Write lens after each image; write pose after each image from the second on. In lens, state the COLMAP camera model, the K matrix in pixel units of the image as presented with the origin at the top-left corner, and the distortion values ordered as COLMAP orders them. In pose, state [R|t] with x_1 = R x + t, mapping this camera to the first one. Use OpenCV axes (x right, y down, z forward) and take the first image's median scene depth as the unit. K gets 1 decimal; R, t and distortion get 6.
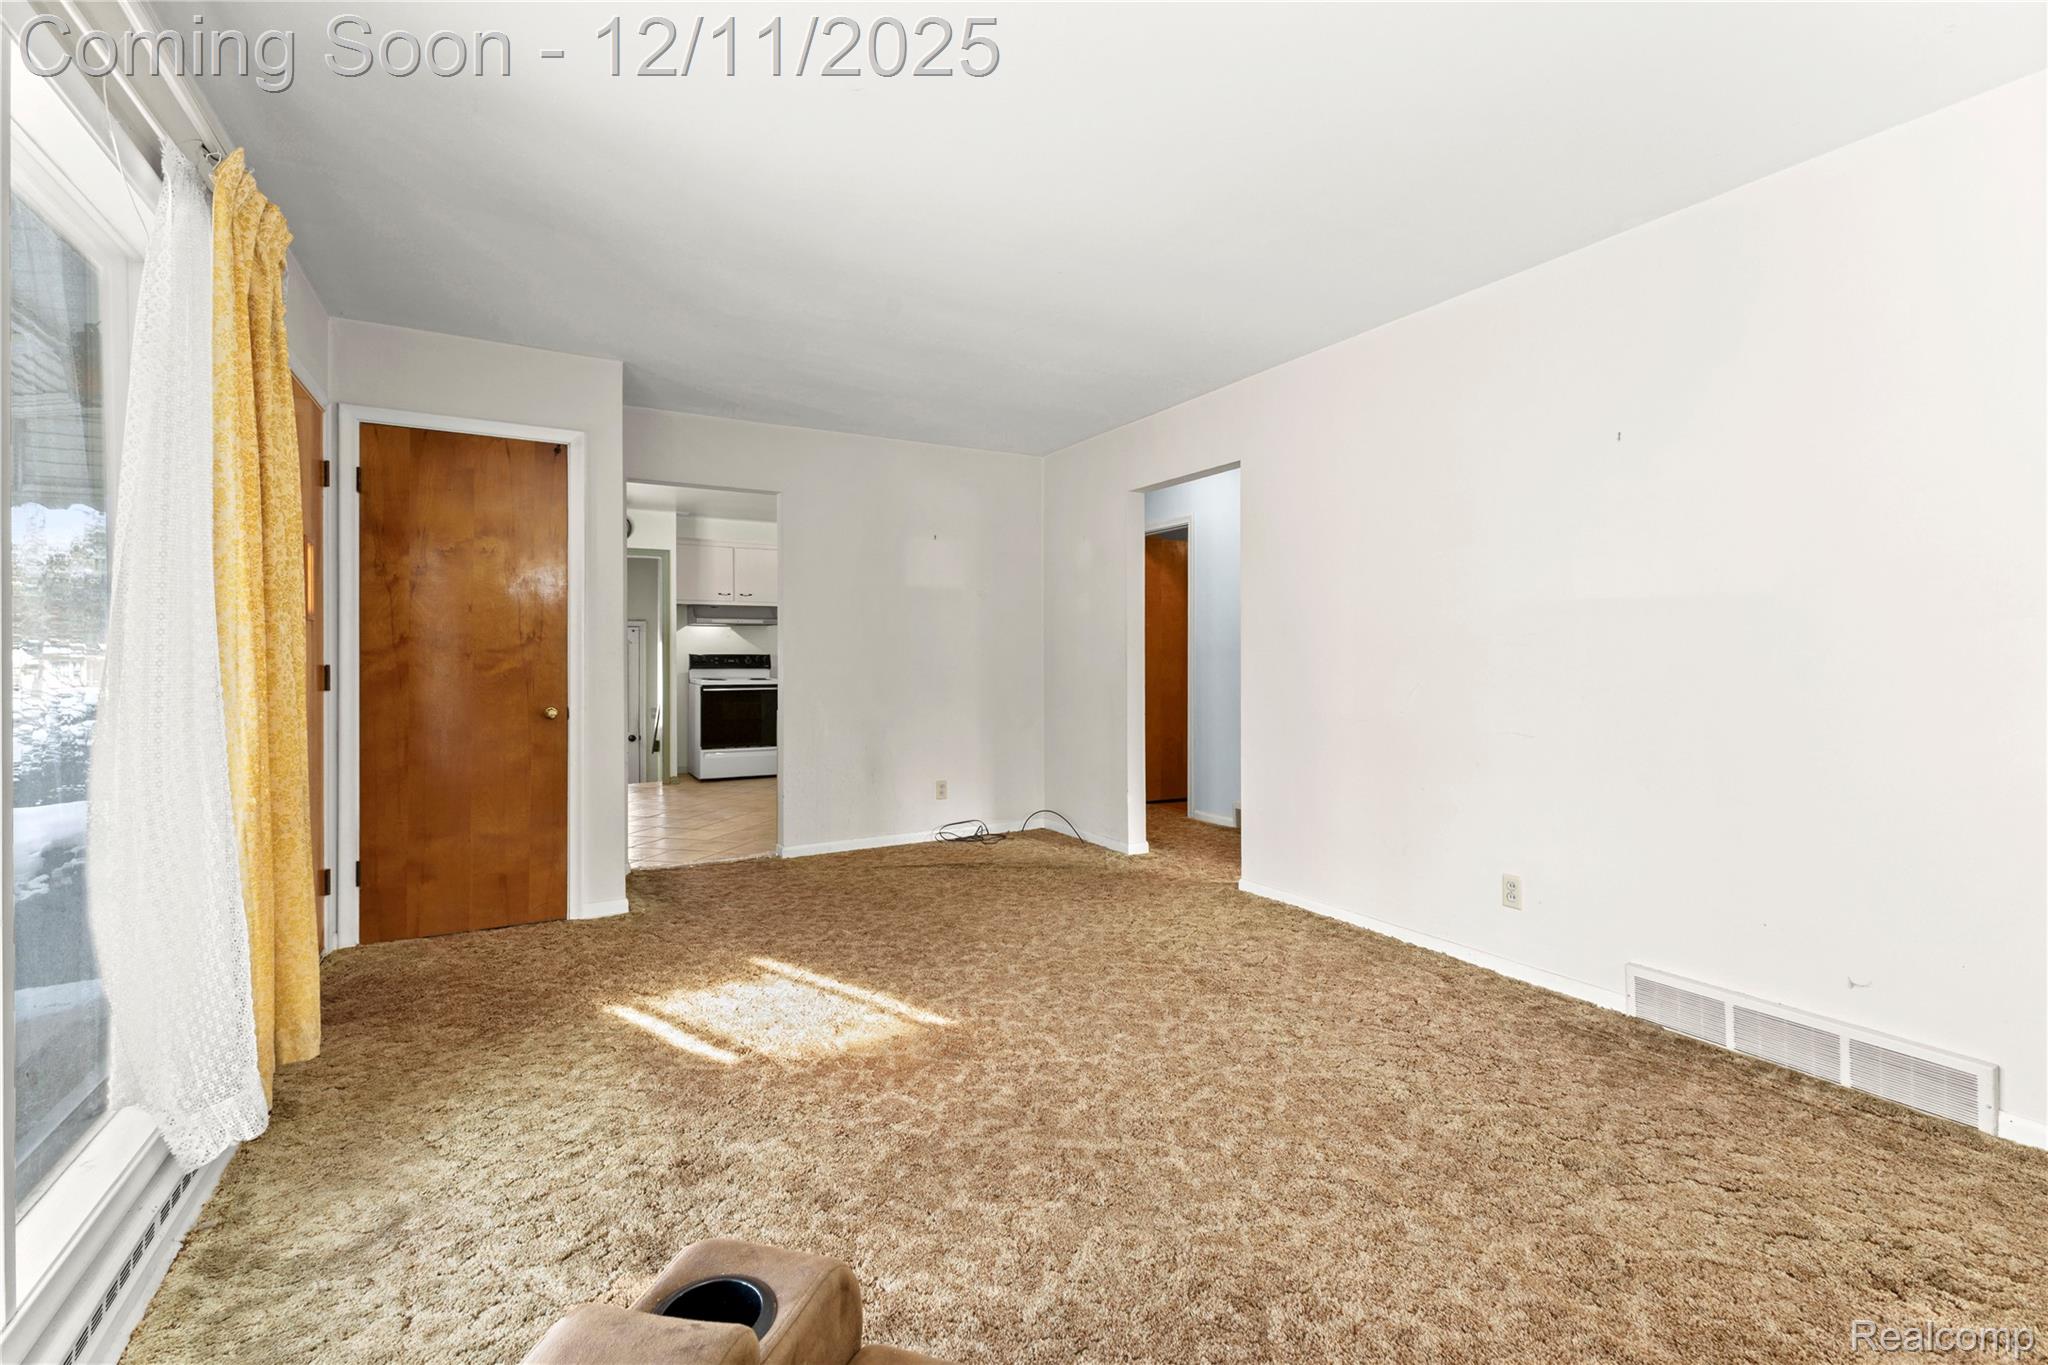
lens RADIAL K [[884.5, 0, 1032.1], [0, 884.5, 660.1], [0, 0, 1]] dist [0.004734, 0.000304]
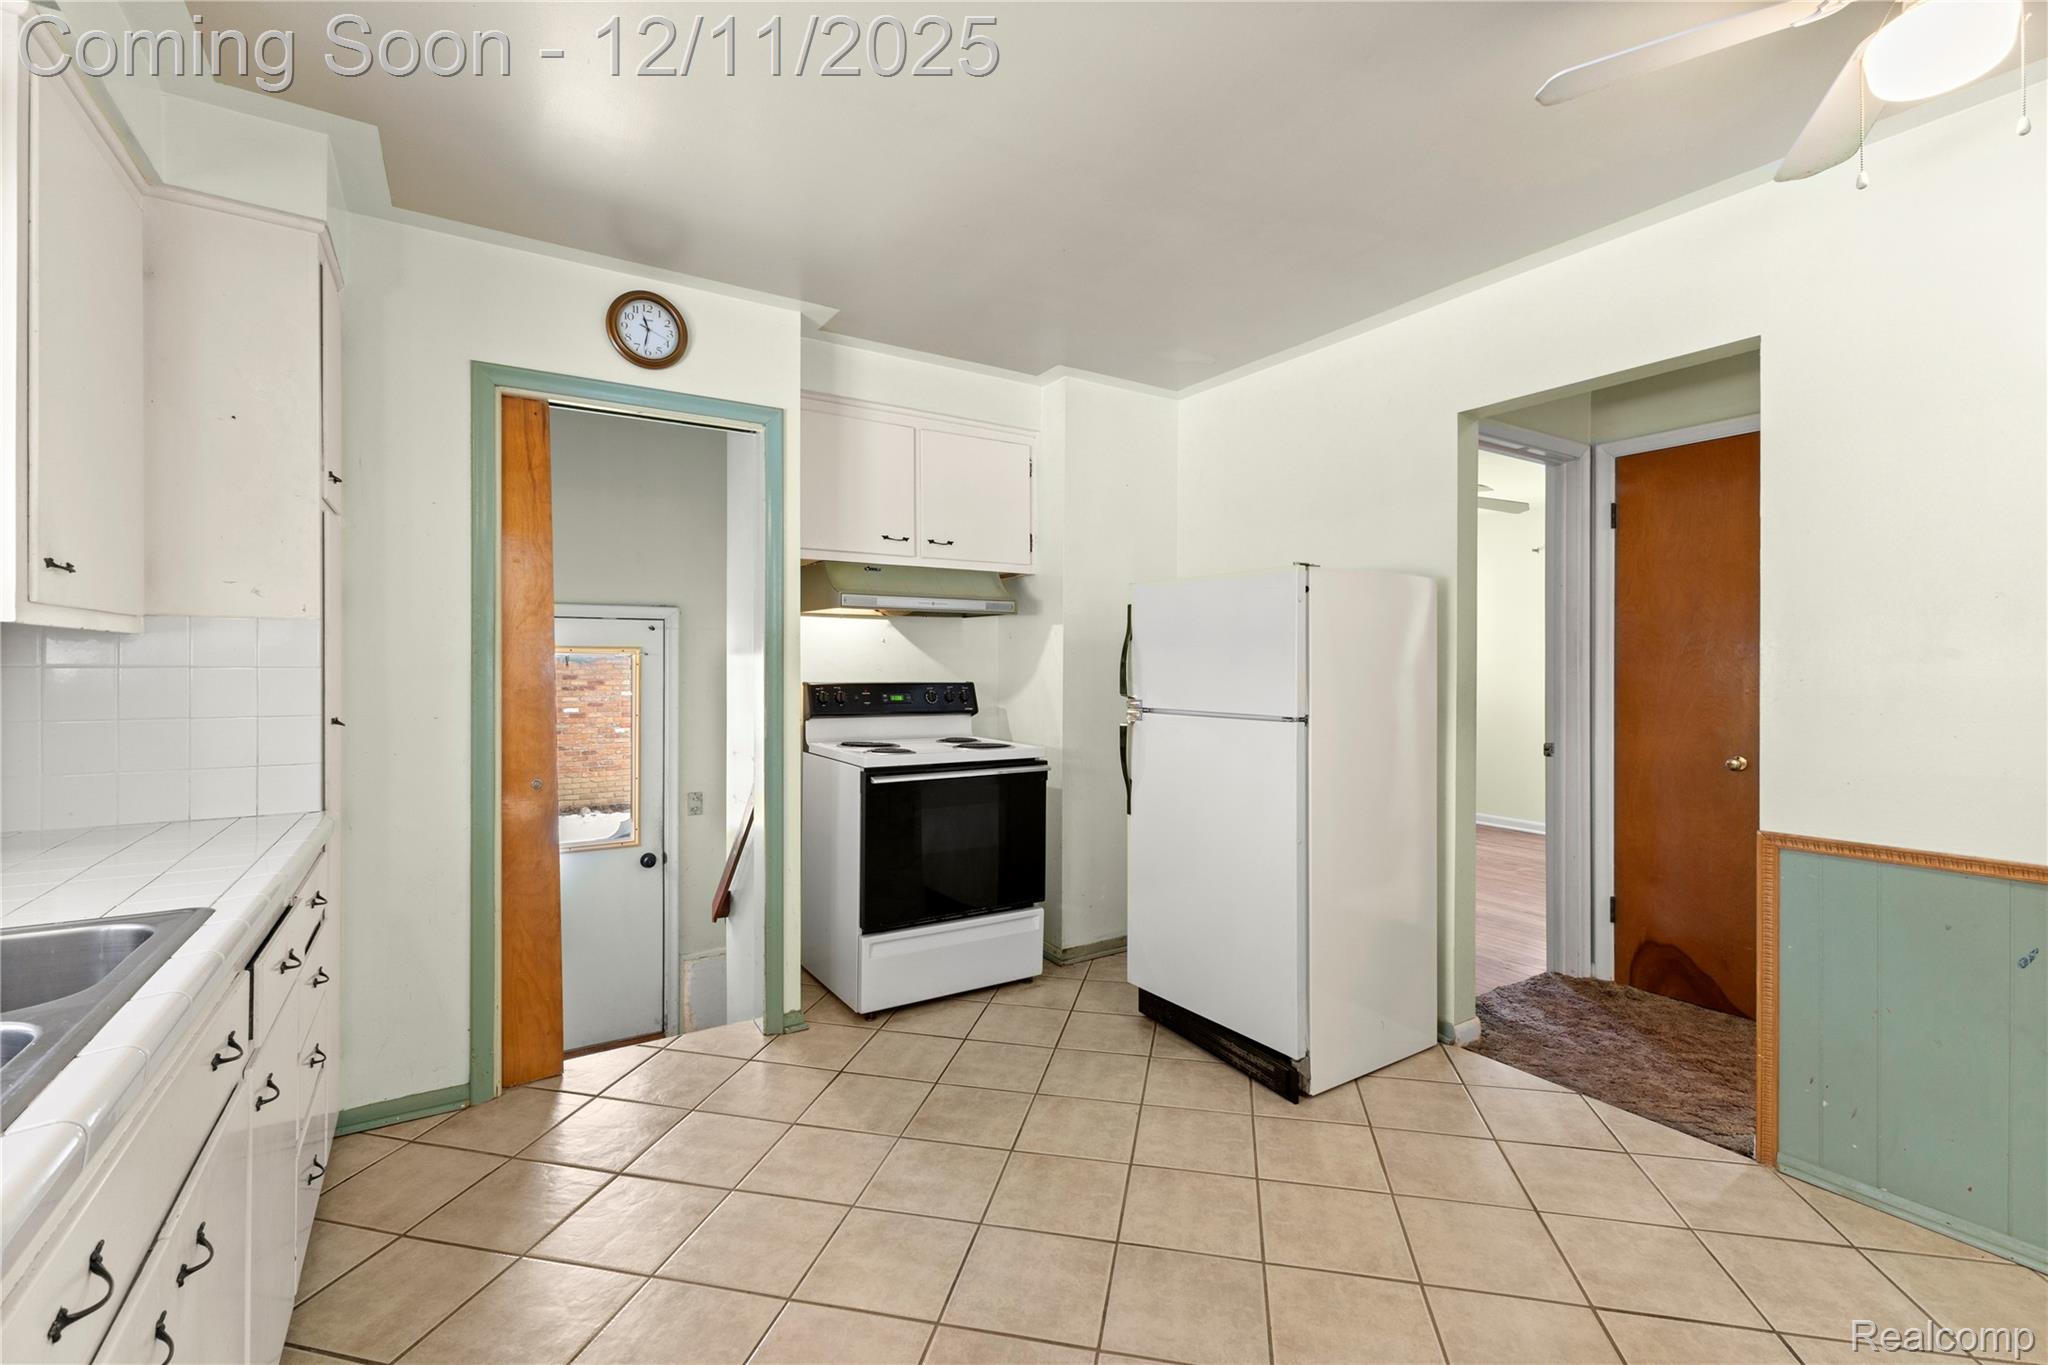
lens RADIAL K [[884.5, 0, 1037.2], [0, 884.5, 665.6], [0, 0, 1]] dist [0.004734, 0.000304]
pose [[0.998591, 0.003565, 0.052953, -0.292844], [-0.003342, 0.999985, -0.004286, -0.012978], [-0.052968, 0.004103, 0.998588, 0.563377]]
